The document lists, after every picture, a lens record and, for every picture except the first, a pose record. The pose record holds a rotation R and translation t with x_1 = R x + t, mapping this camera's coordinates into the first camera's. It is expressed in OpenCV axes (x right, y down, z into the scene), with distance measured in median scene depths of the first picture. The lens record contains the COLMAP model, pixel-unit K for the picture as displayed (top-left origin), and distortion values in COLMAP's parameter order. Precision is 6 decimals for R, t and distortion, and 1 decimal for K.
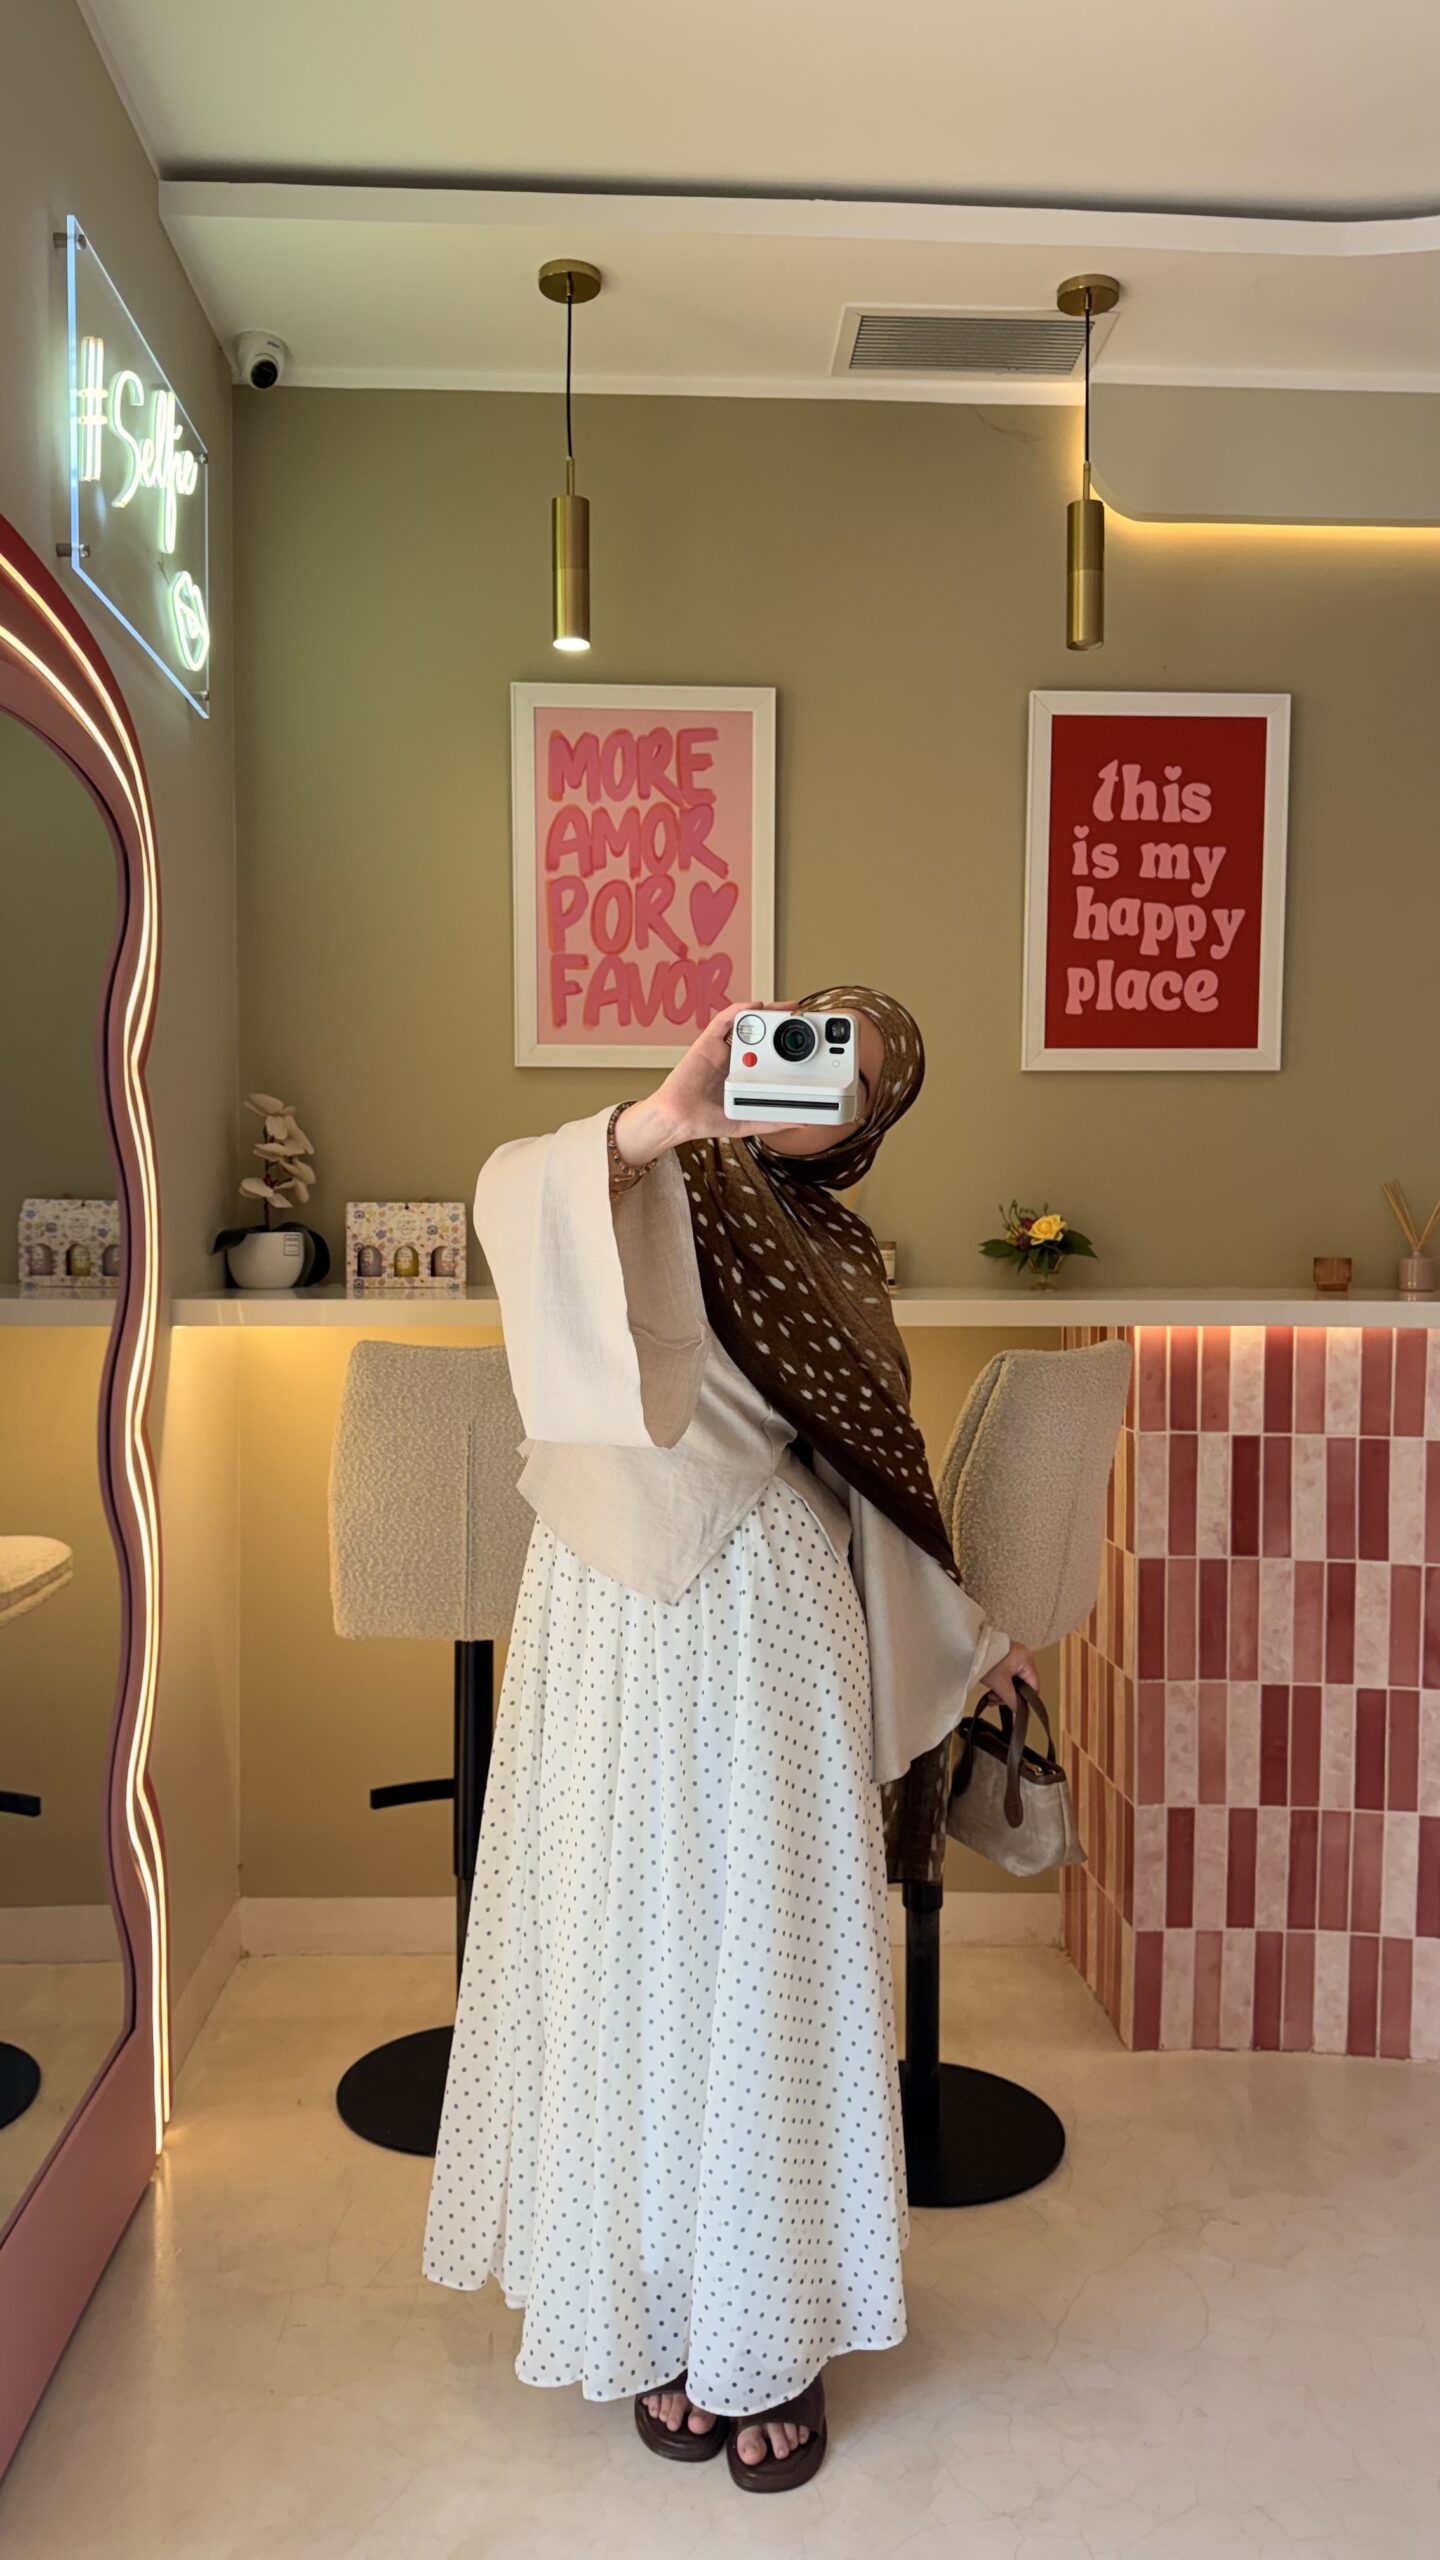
lens RADIAL K [[1794.0, 0, 724.3], [0, 1794.0, 1282.4], [0, 0, 1]] dist [0.194483, -0.454642]
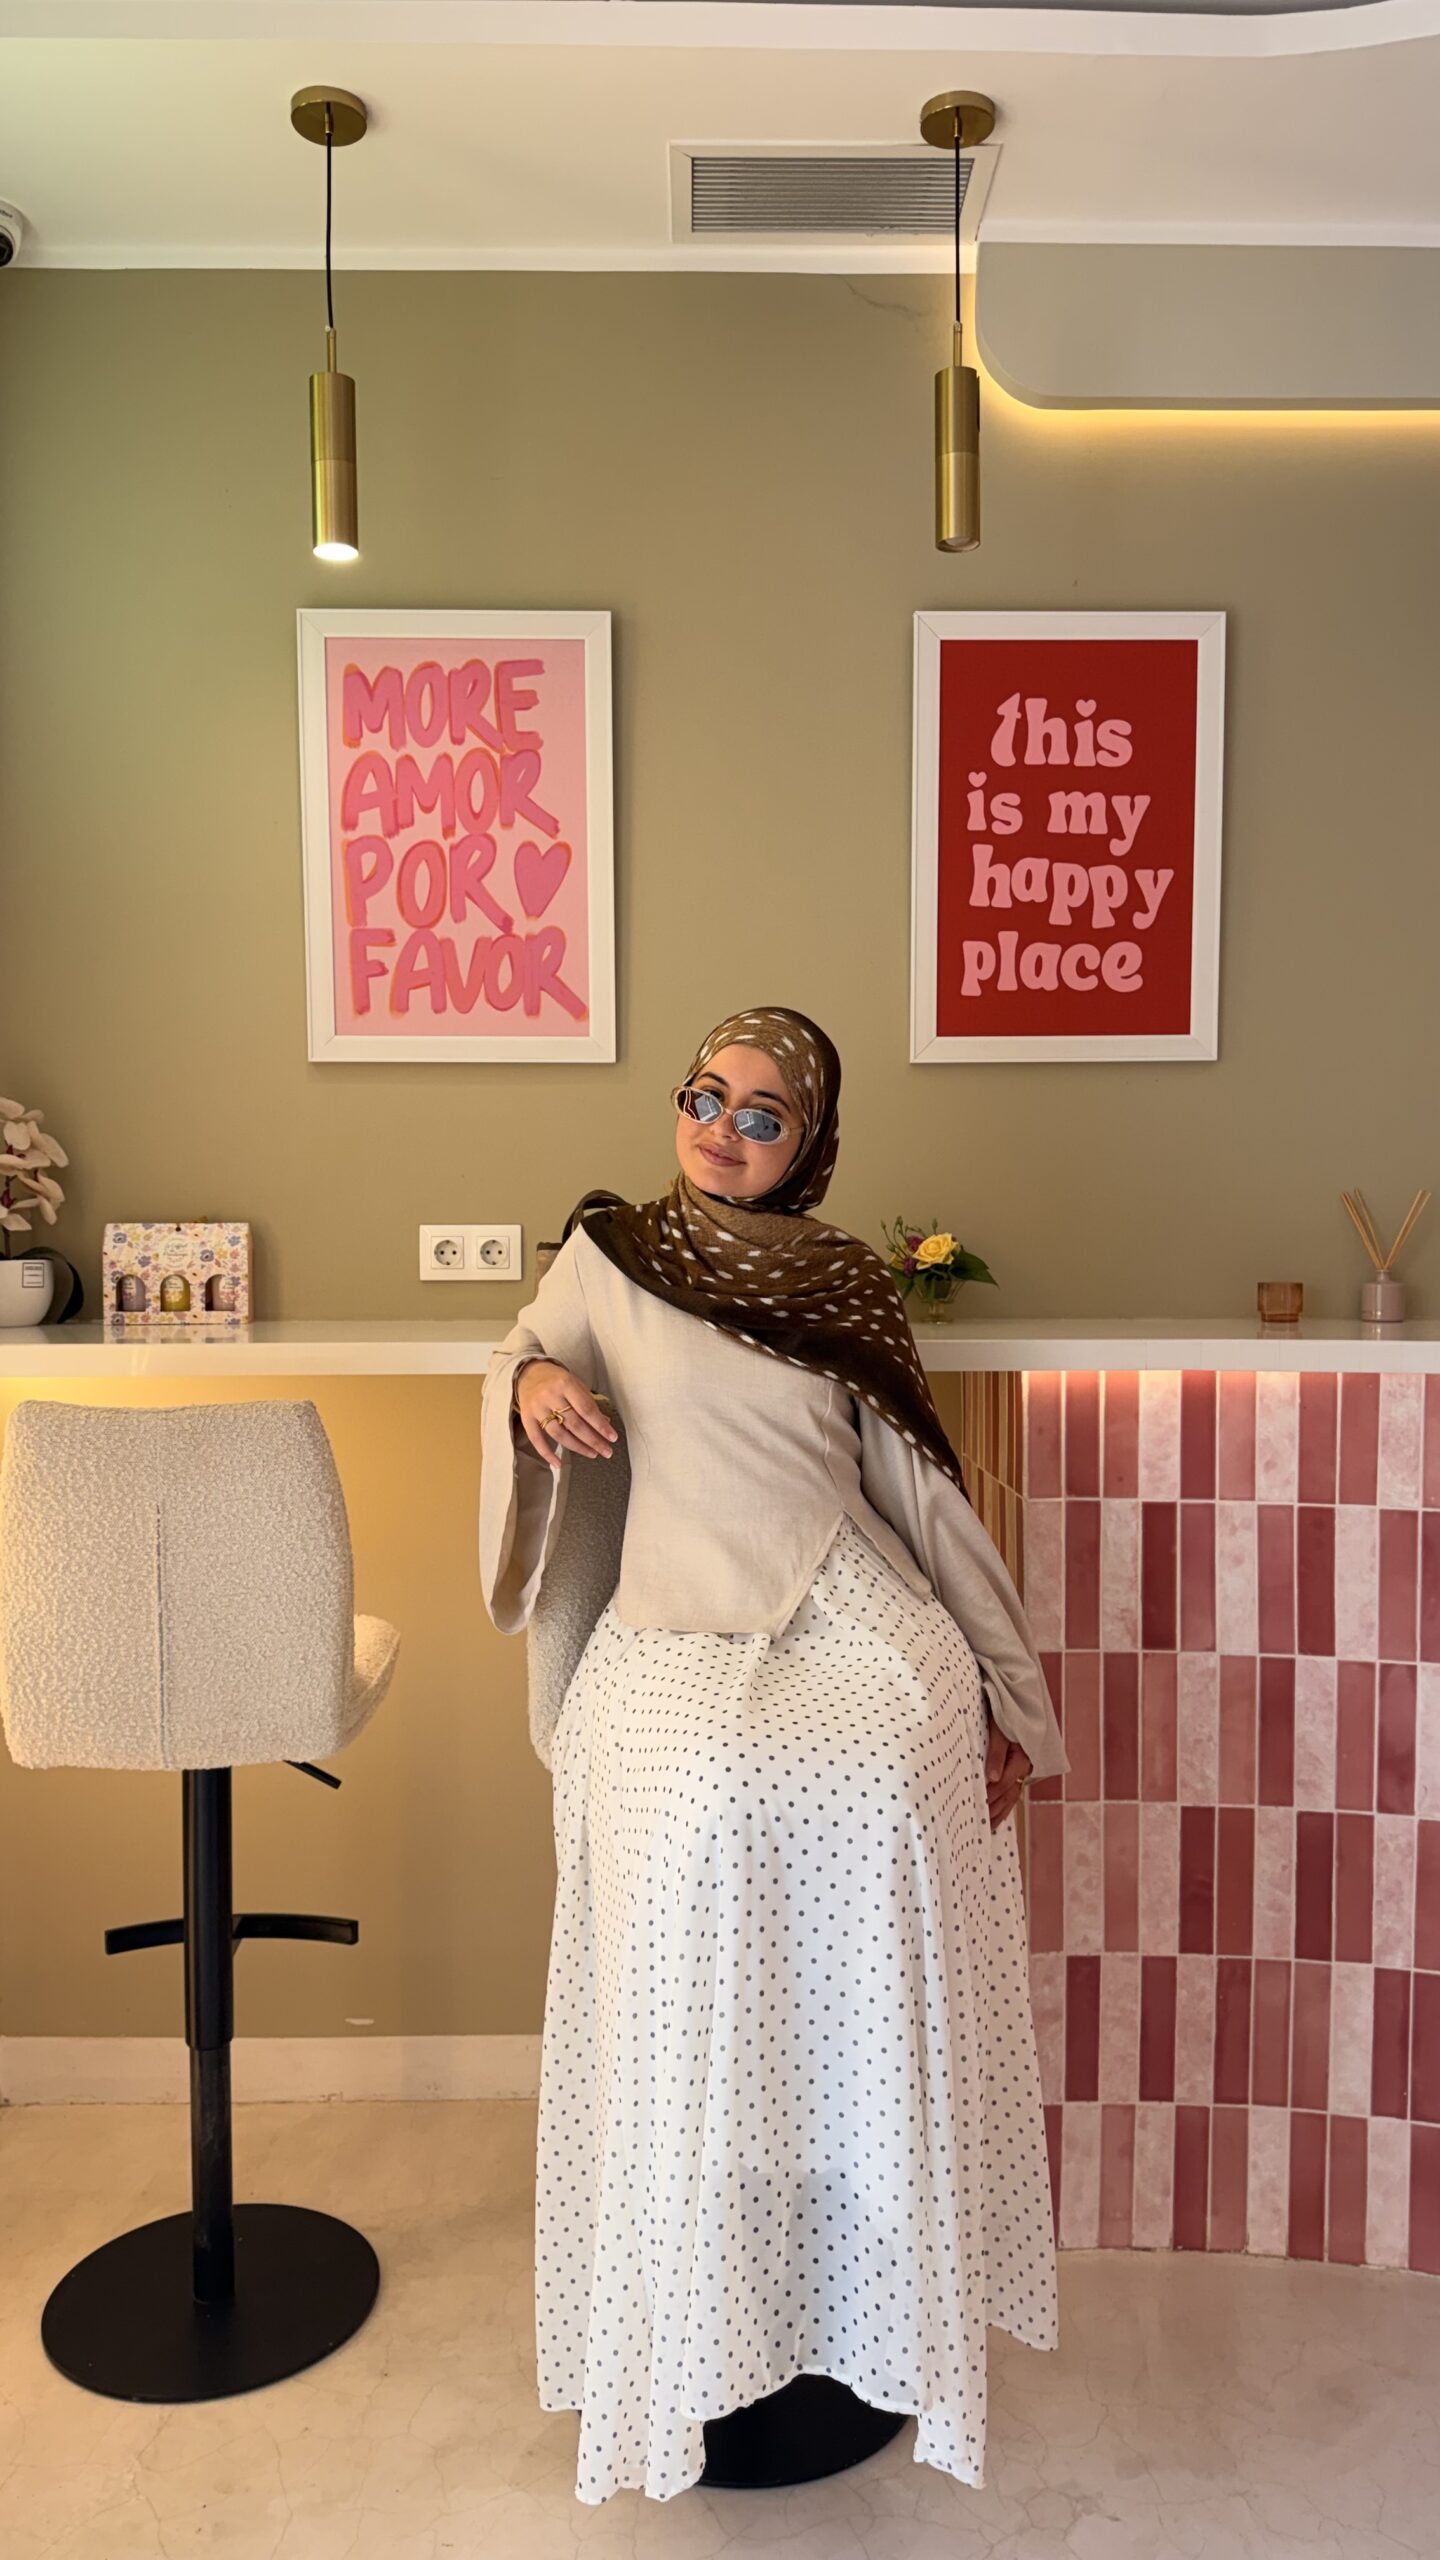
lens RADIAL K [[1794.0, 0, 724.3], [0, 1794.0, 1282.4], [0, 0, 1]] dist [0.194483, -0.454642]
pose [[0.999588, -0.005600, -0.028168, 0.101256], [0.005511, 0.999980, -0.003239, -0.012179], [0.028185, 0.003082, 0.999598, 0.154154]]
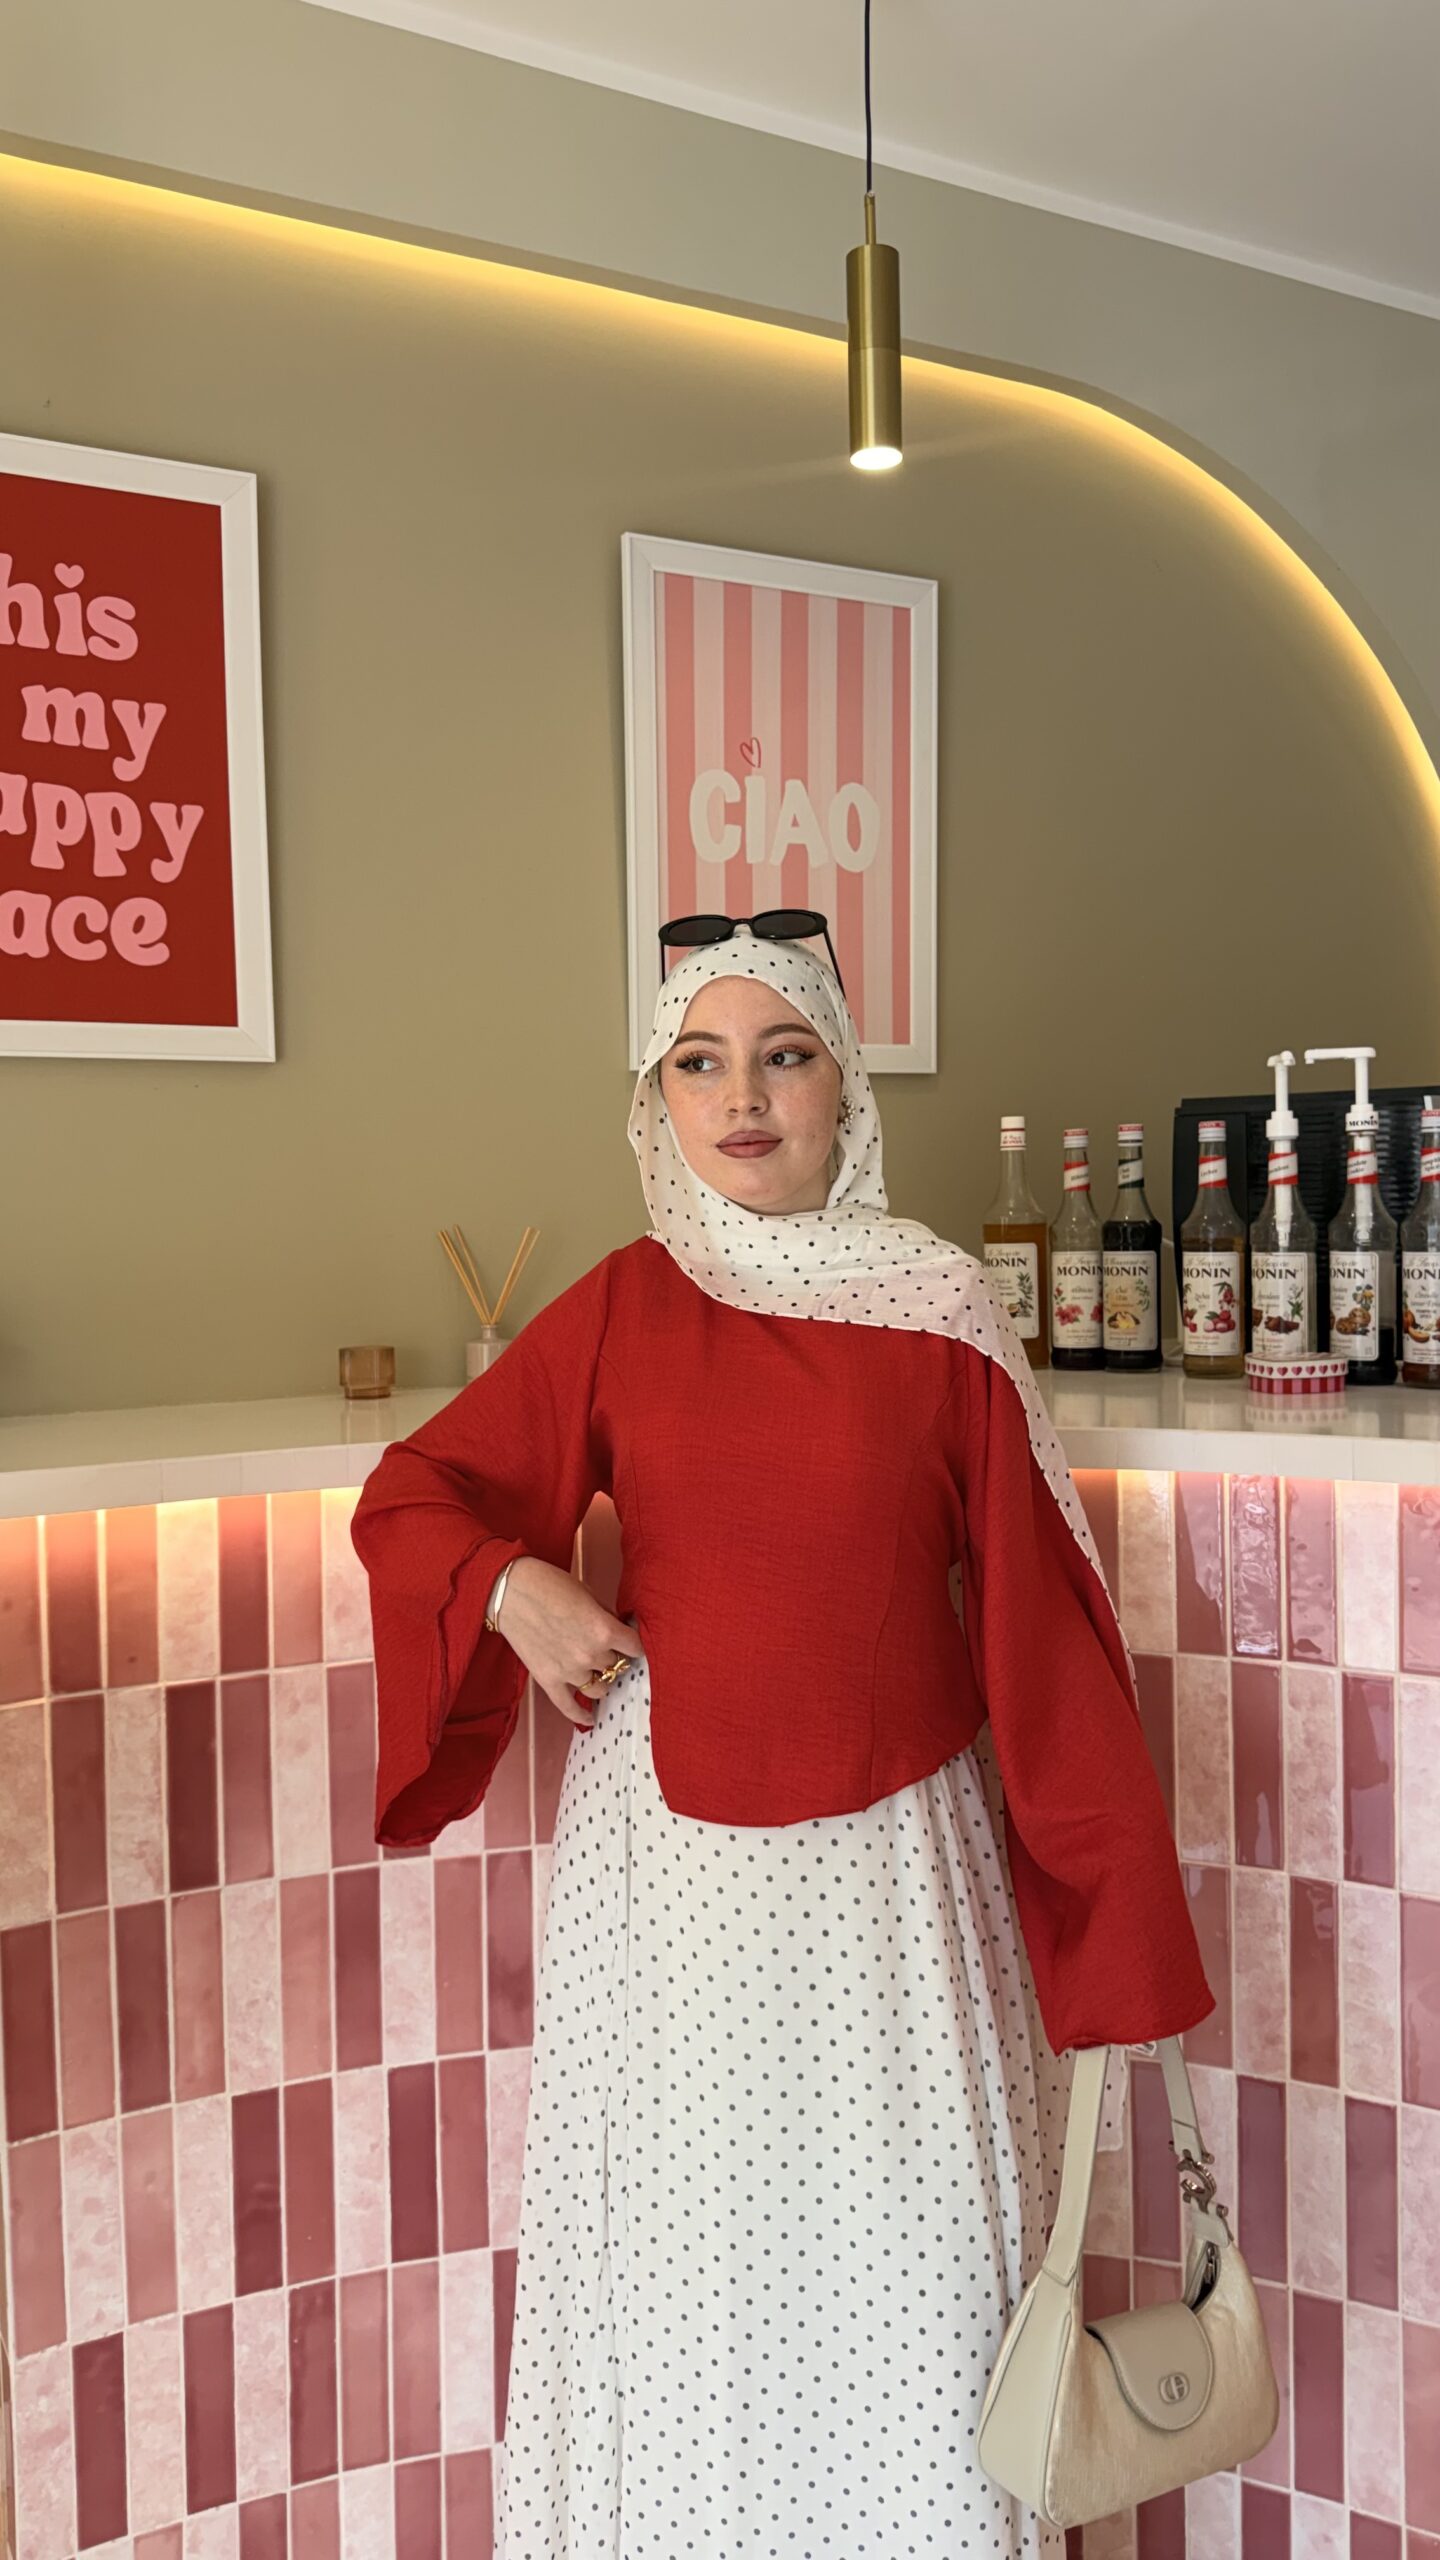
lens RADIAL K [[1794.0, 0, 724.3], [0, 1794.0, 1282.4], [0, 0, 1]] dist [0.194483, -0.454642]
pose [[0.912154, -0.040813, 0.407810, 0.185927], [0.038636, 0.999161, 0.013577, -0.040954], [-0.408022, 0.003372, 0.912966, 0.348770]]
